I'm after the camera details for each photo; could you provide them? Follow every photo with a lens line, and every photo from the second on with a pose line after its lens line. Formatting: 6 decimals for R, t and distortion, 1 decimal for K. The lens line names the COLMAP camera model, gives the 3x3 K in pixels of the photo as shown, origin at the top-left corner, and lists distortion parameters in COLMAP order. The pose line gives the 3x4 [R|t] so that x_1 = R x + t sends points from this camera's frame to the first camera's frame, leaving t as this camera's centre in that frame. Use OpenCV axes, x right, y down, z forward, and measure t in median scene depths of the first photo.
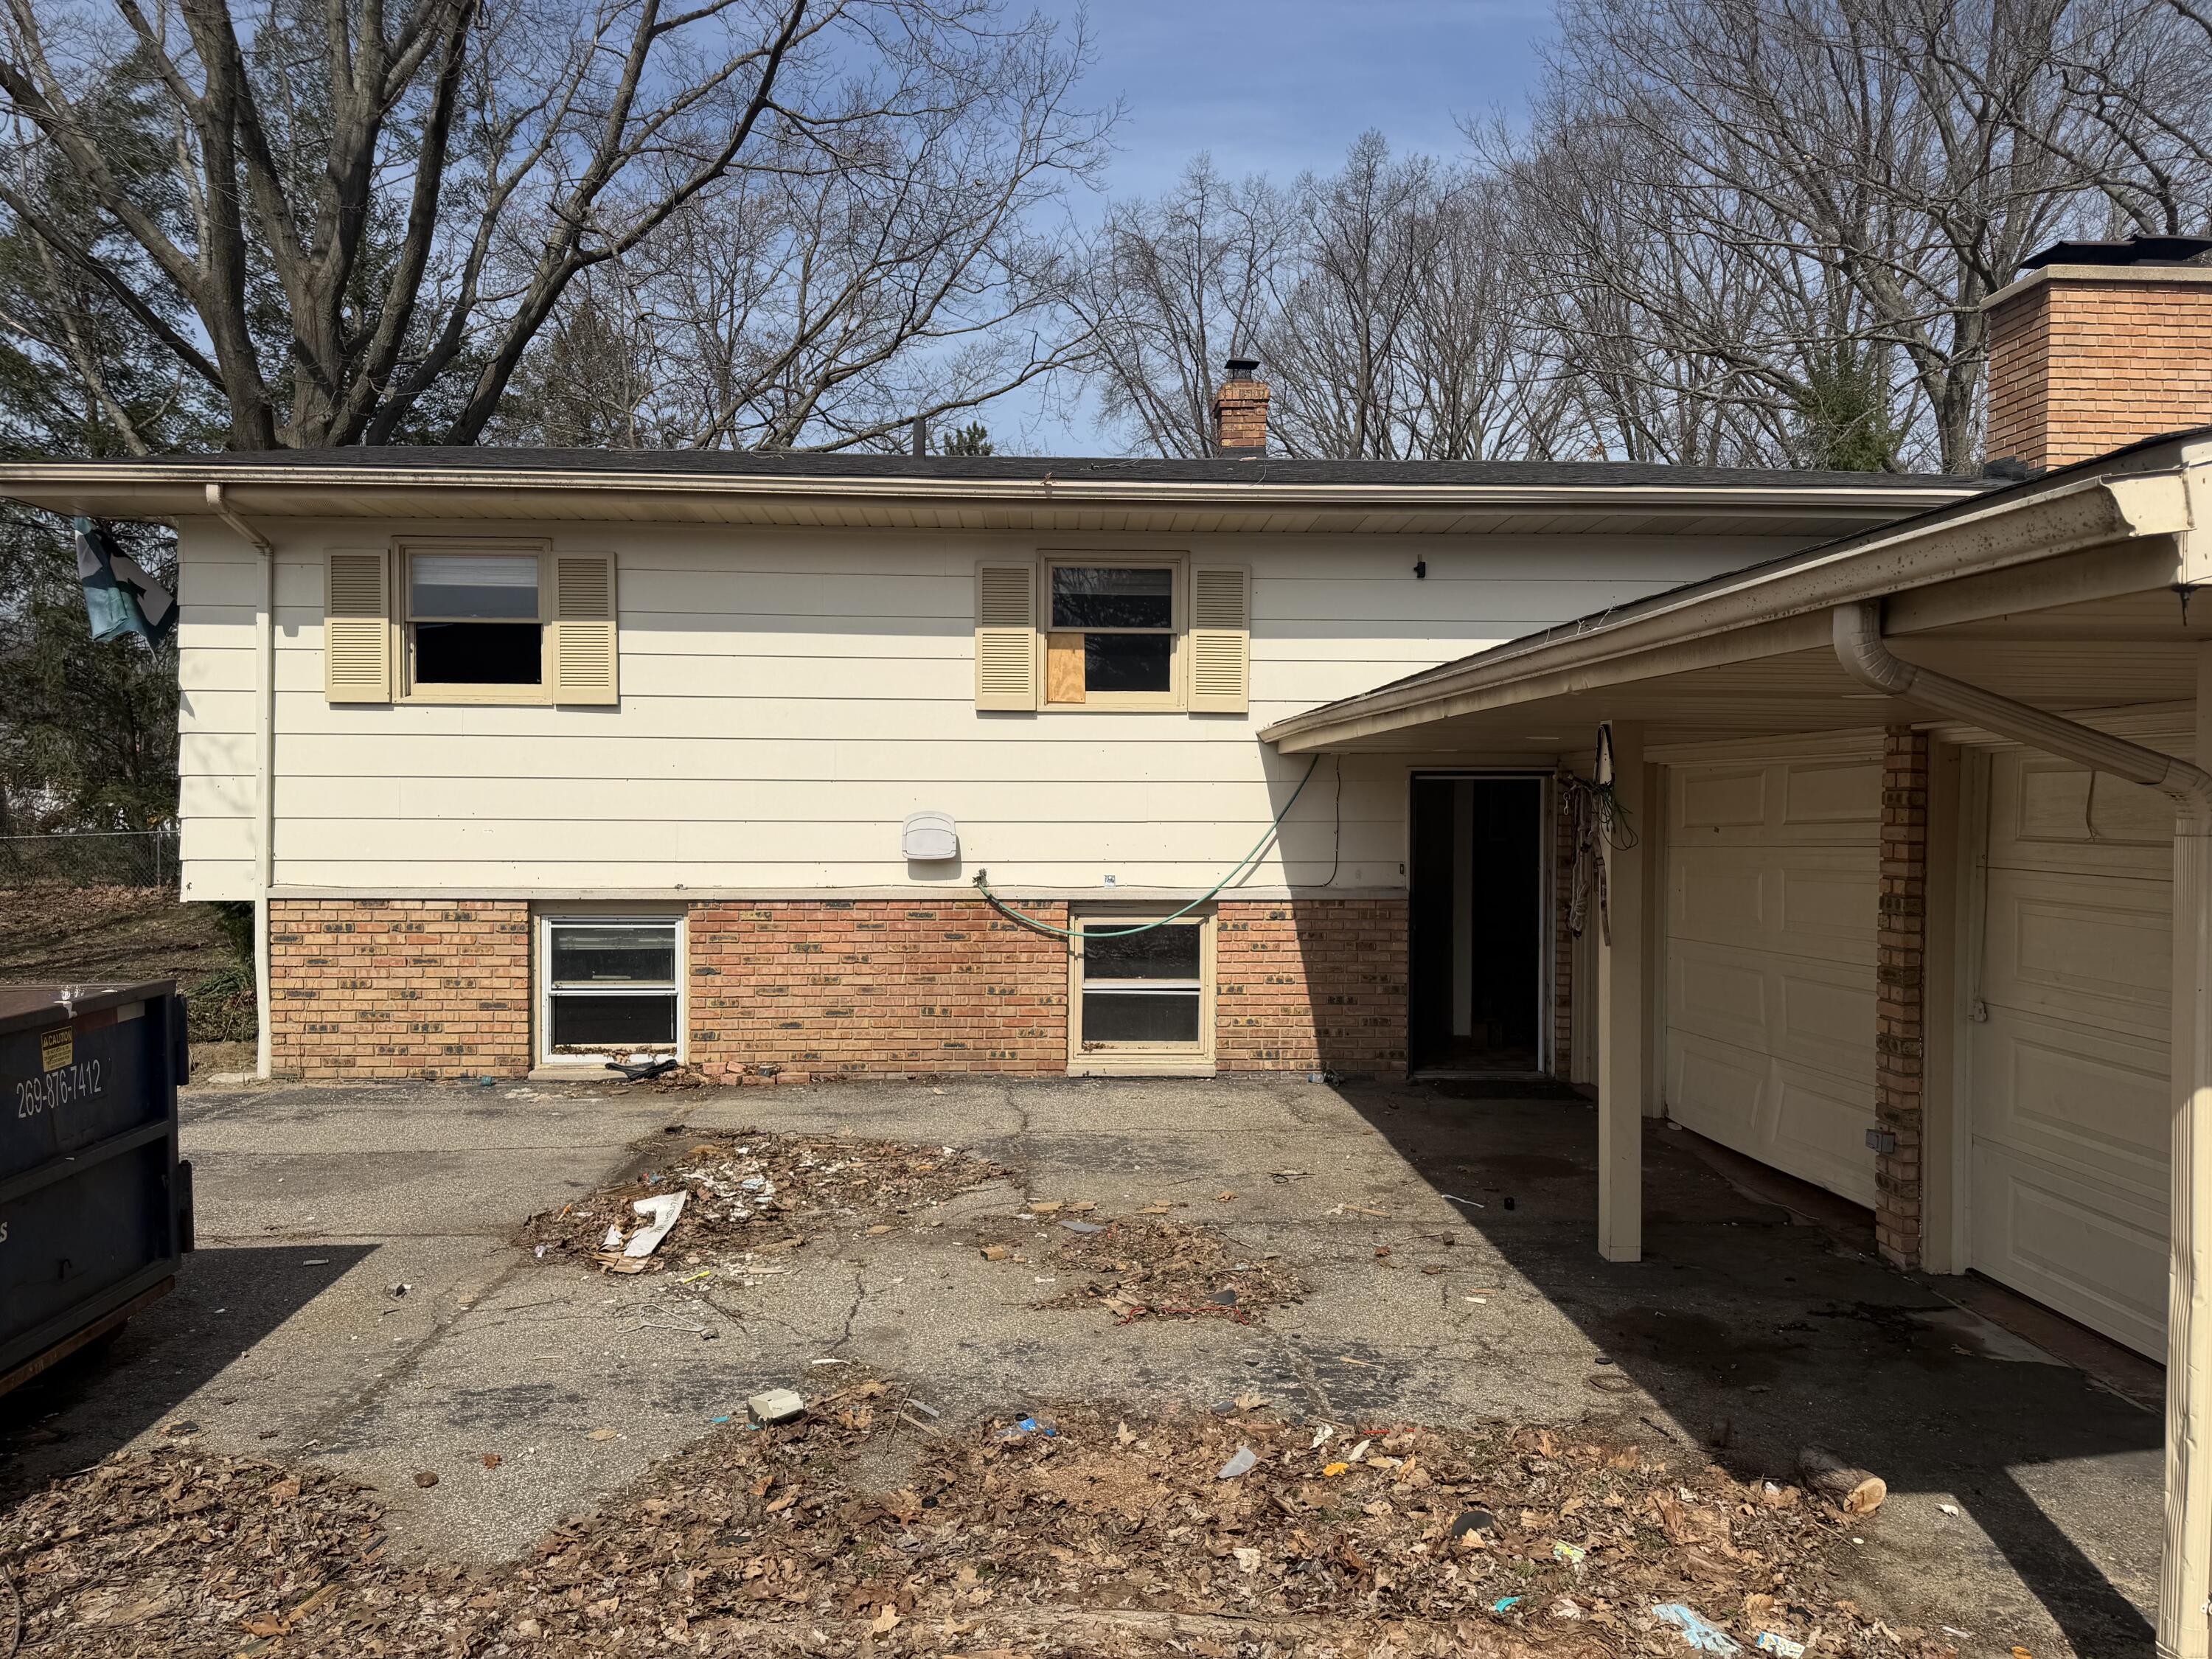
lens RADIAL K [[1544.3, 0, 1109.5], [0, 1544.3, 817.2], [0, 0, 1]] dist [0.076771, -0.062546]
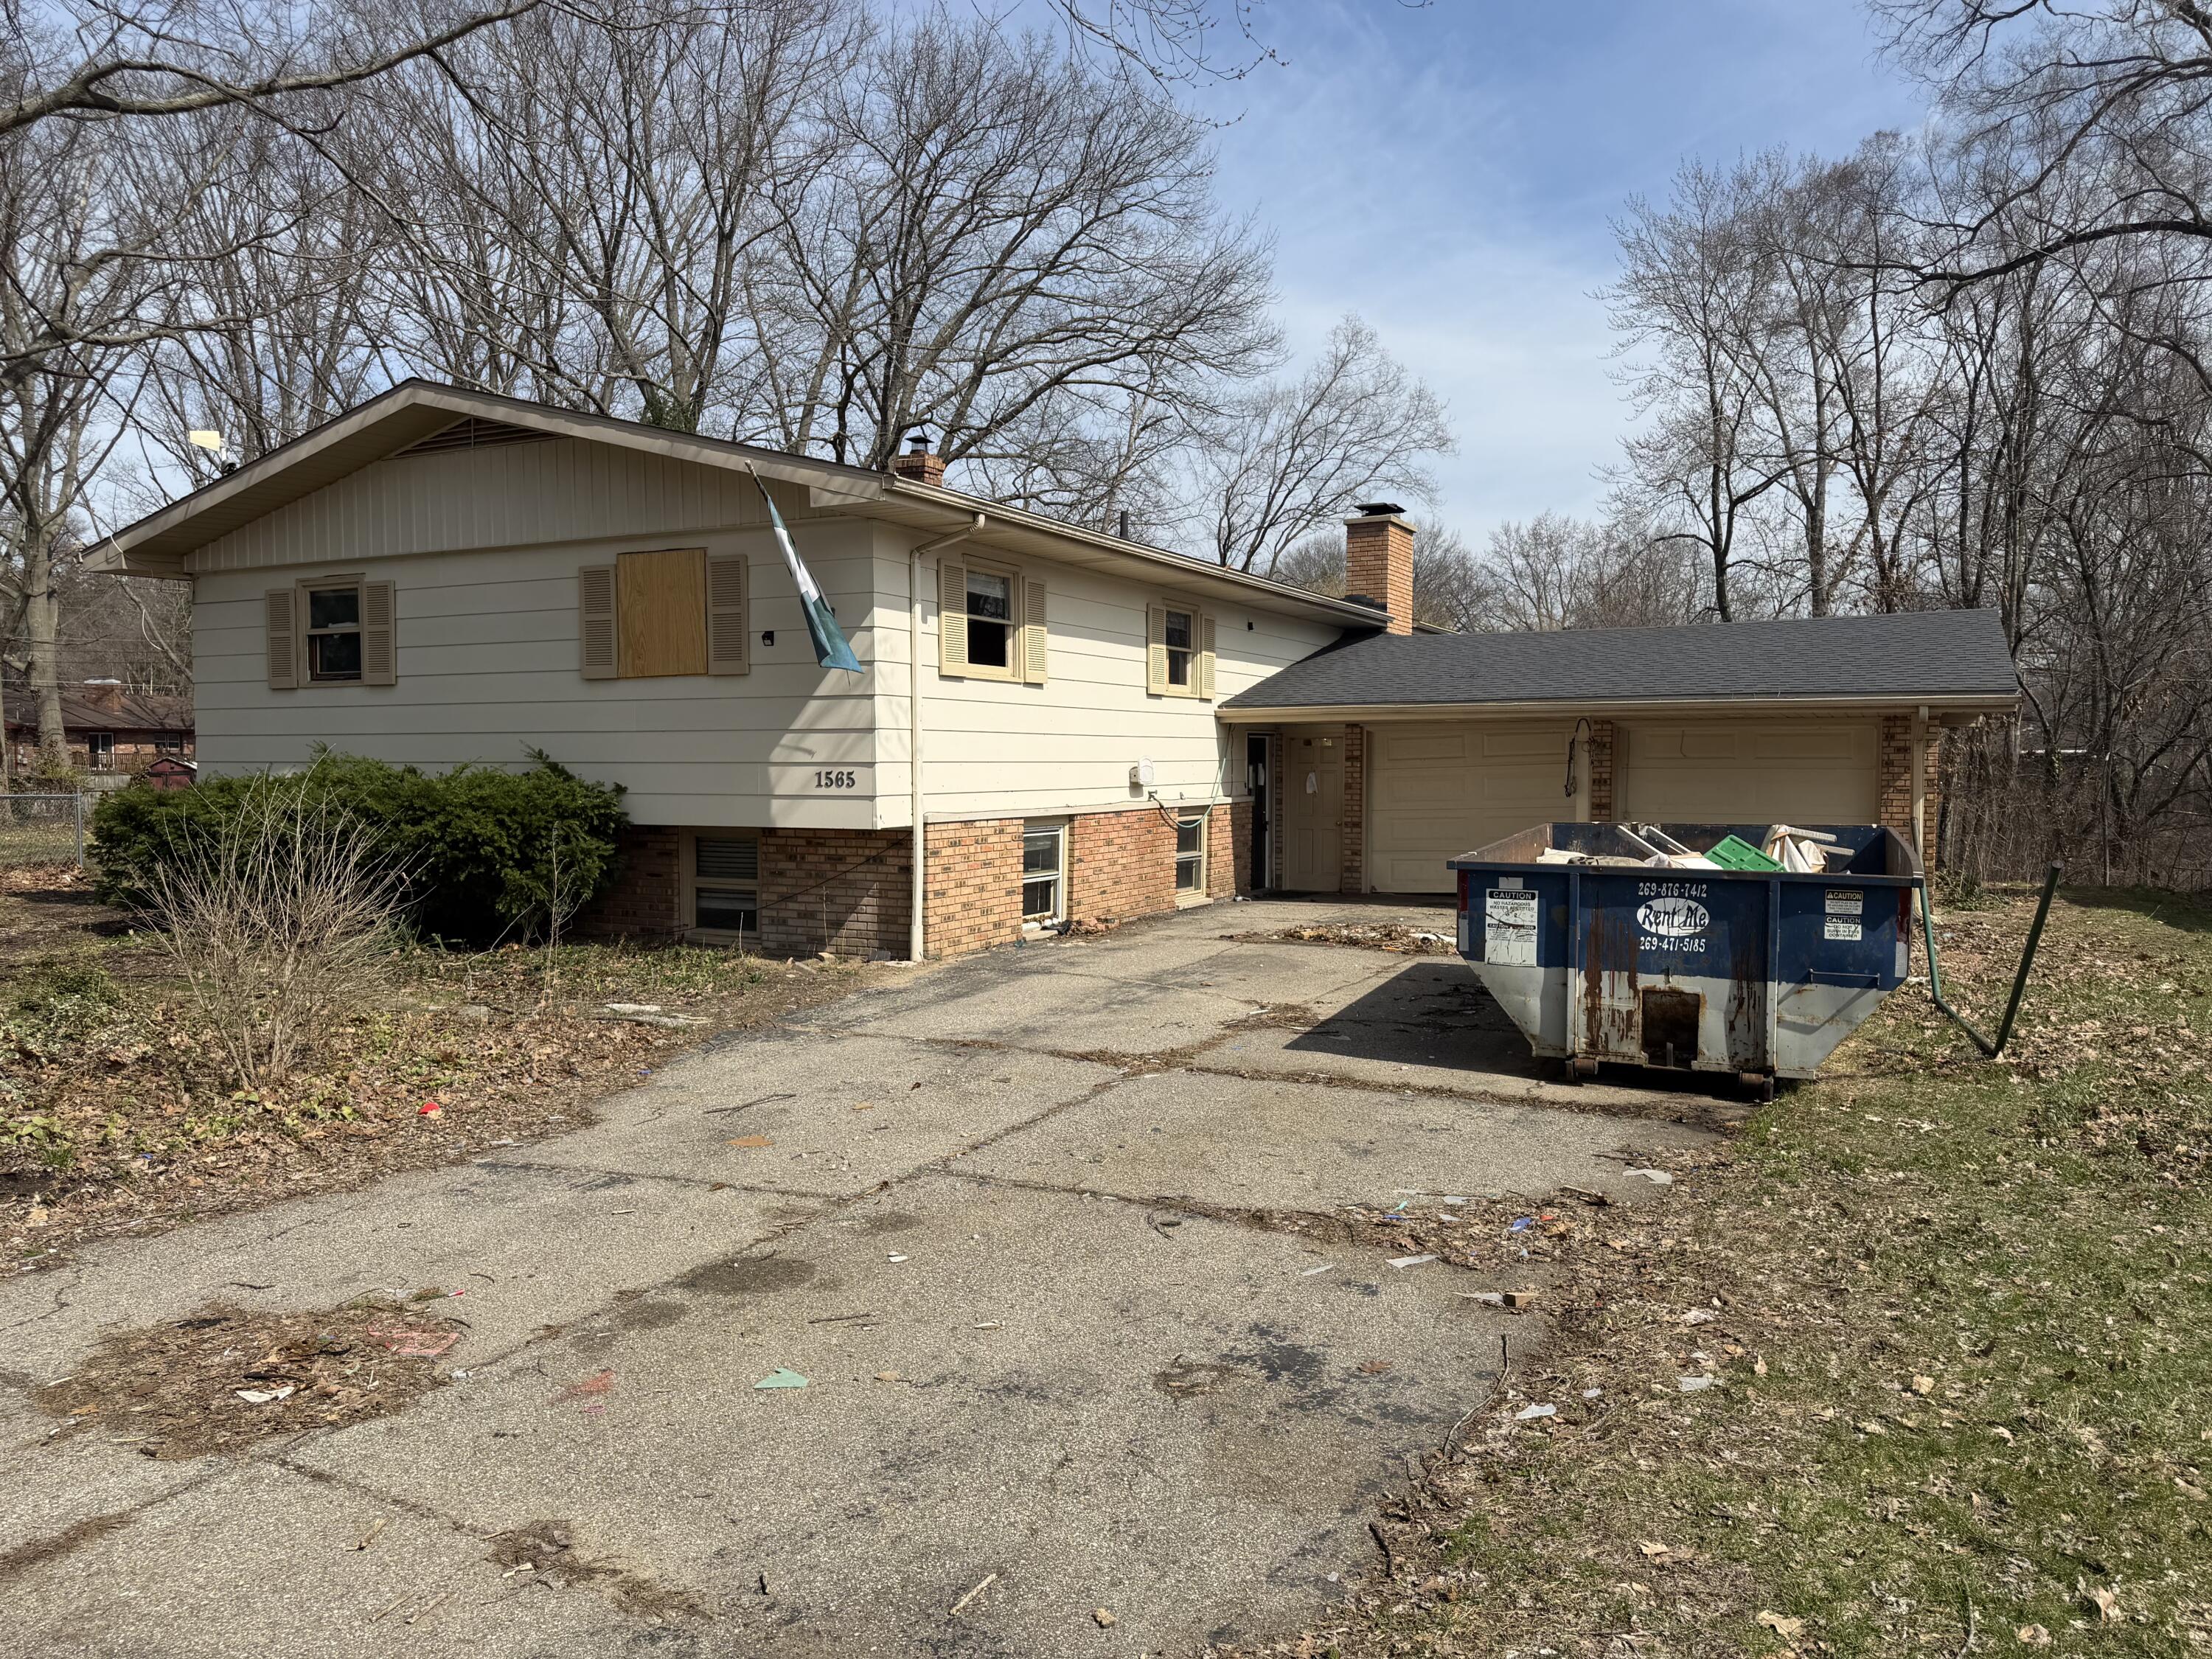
lens RADIAL K [[1544.3, 0, 1115.7], [0, 1544.3, 846.4], [0, 0, 1]] dist [0.076771, -0.062546]
pose [[0.497367, -0.054724, 0.865813, -1.547971], [0.021658, 0.998481, 0.050668, 0.008824], [-0.867270, -0.006449, 0.497796, 0.211003]]
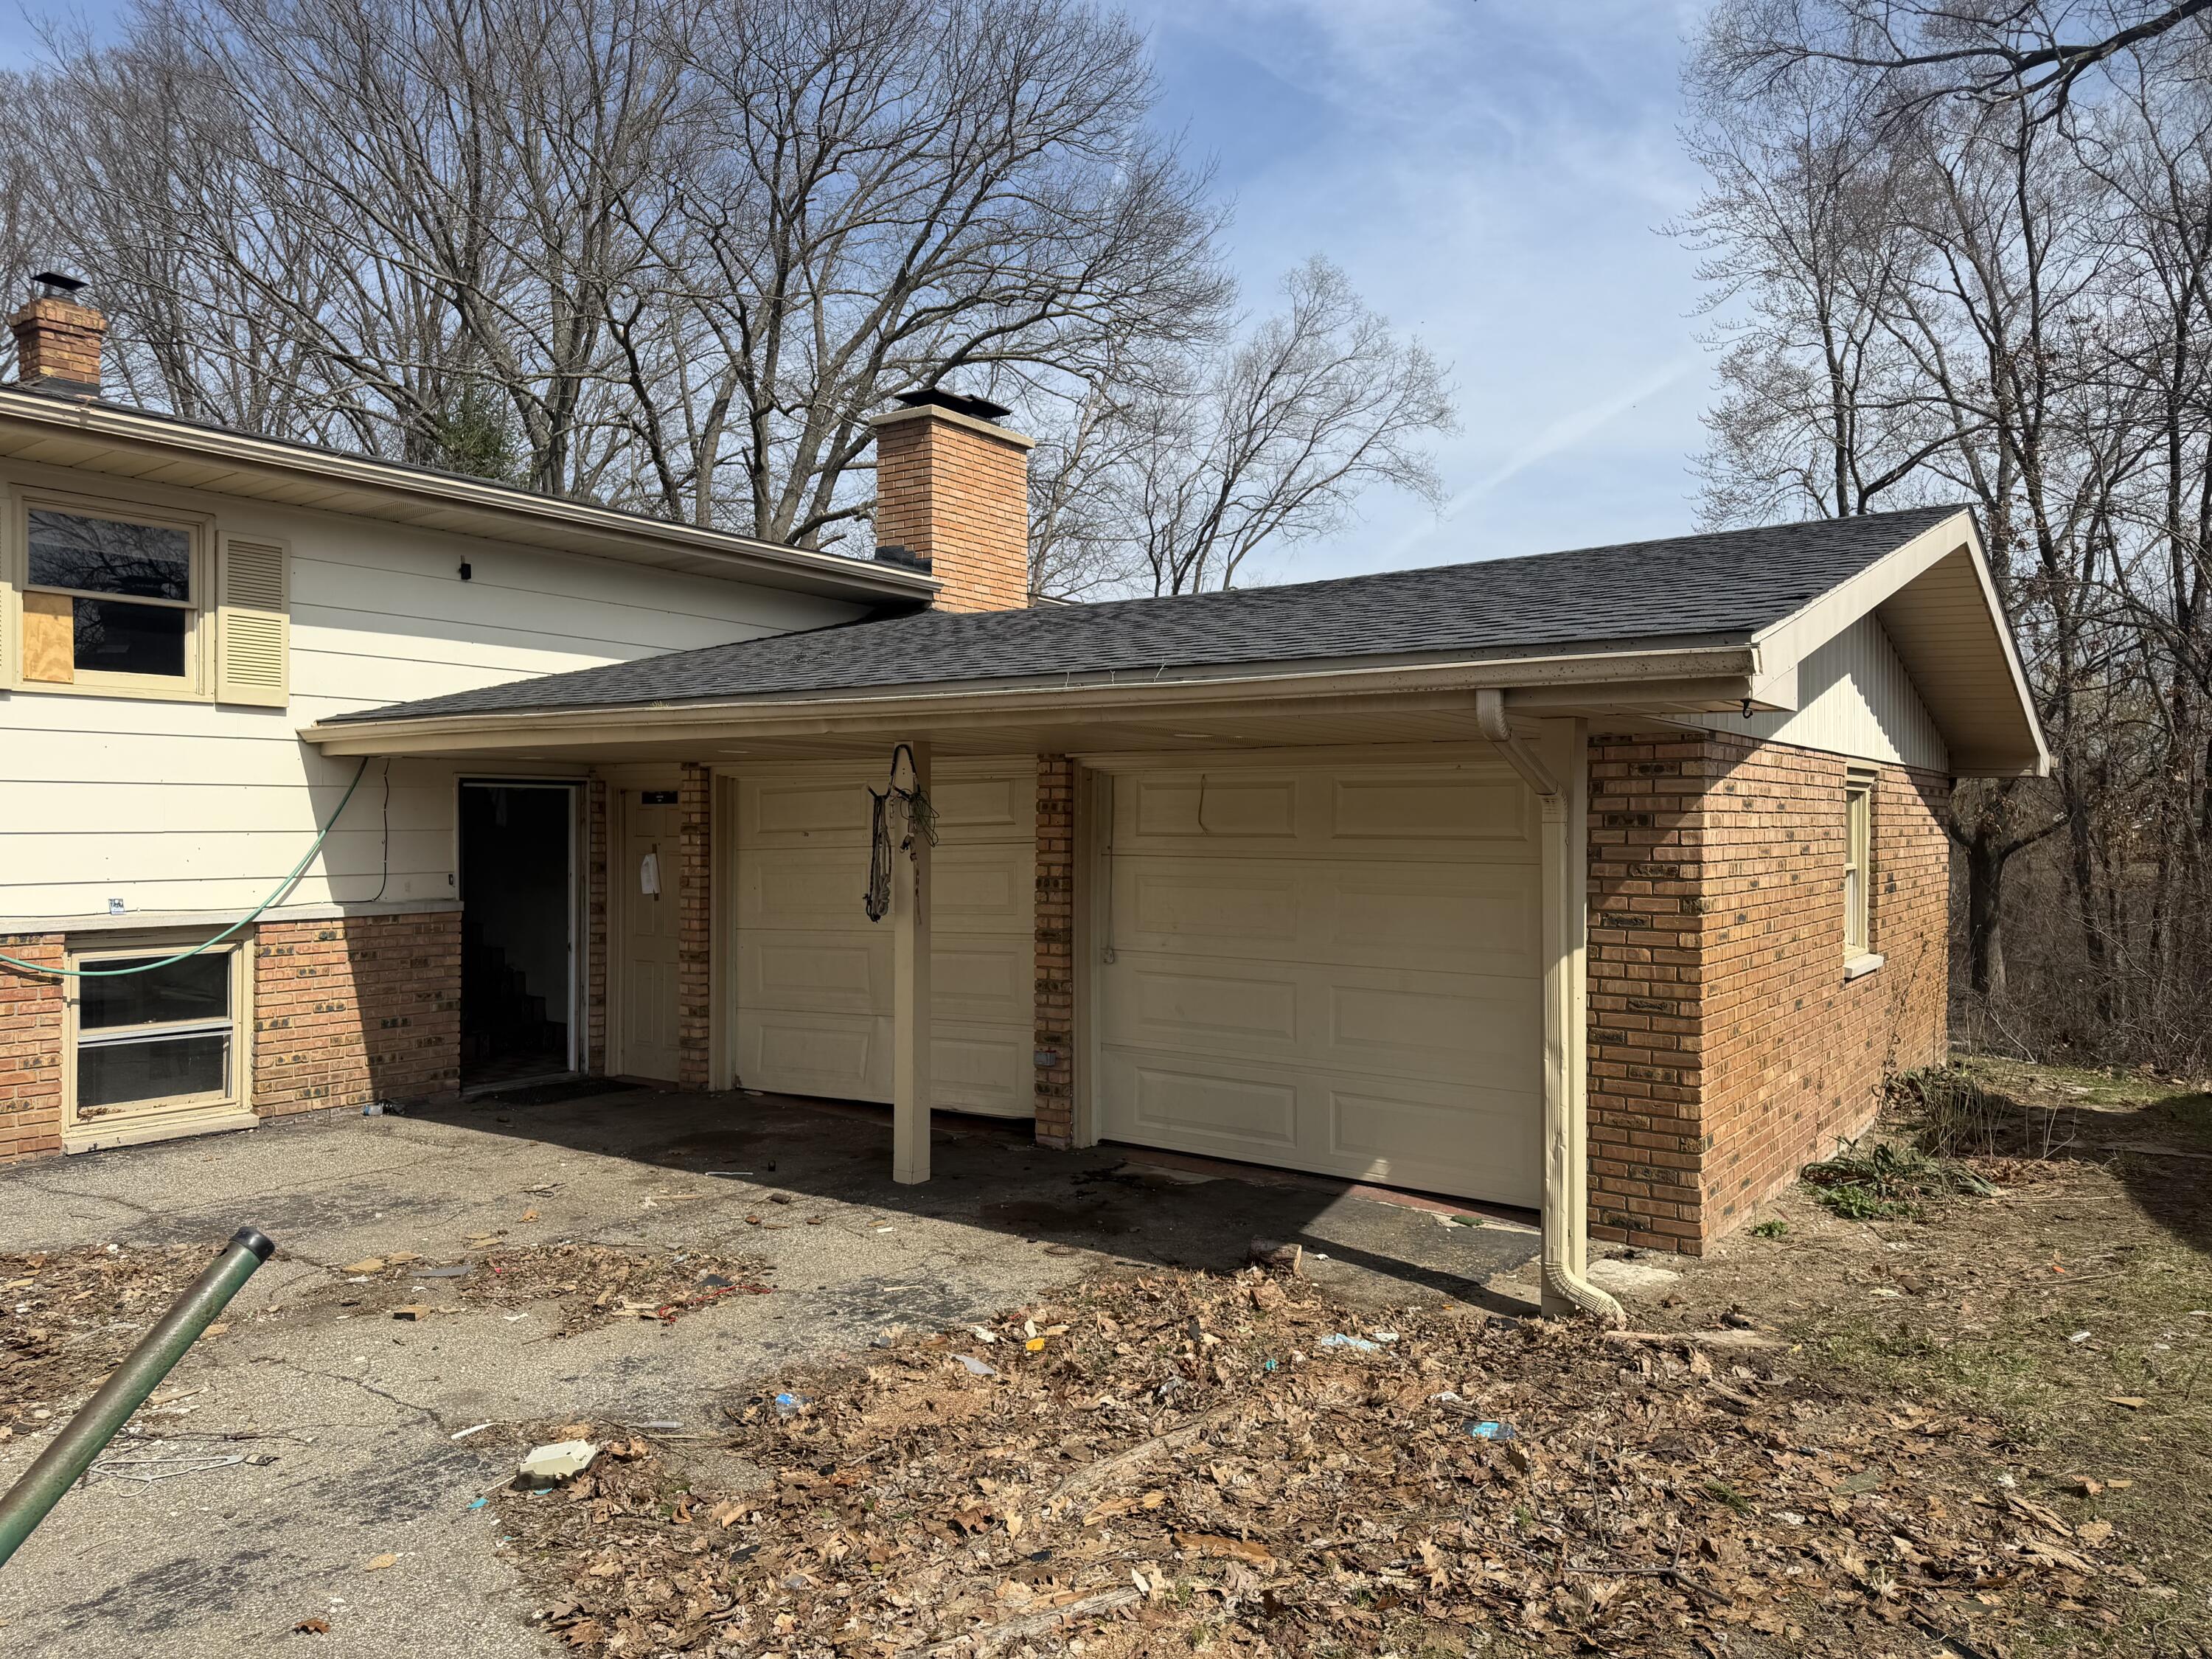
lens RADIAL K [[1544.3, 0, 1105.6], [0, 1544.3, 821.8], [0, 0, 1]] dist [0.076771, -0.062546]
pose [[0.621077, -0.001715, 0.783748, -0.327798], [0.007252, 0.999967, -0.003558, 0.003971], [-0.783716, 0.007894, 0.621069, 0.080020]]
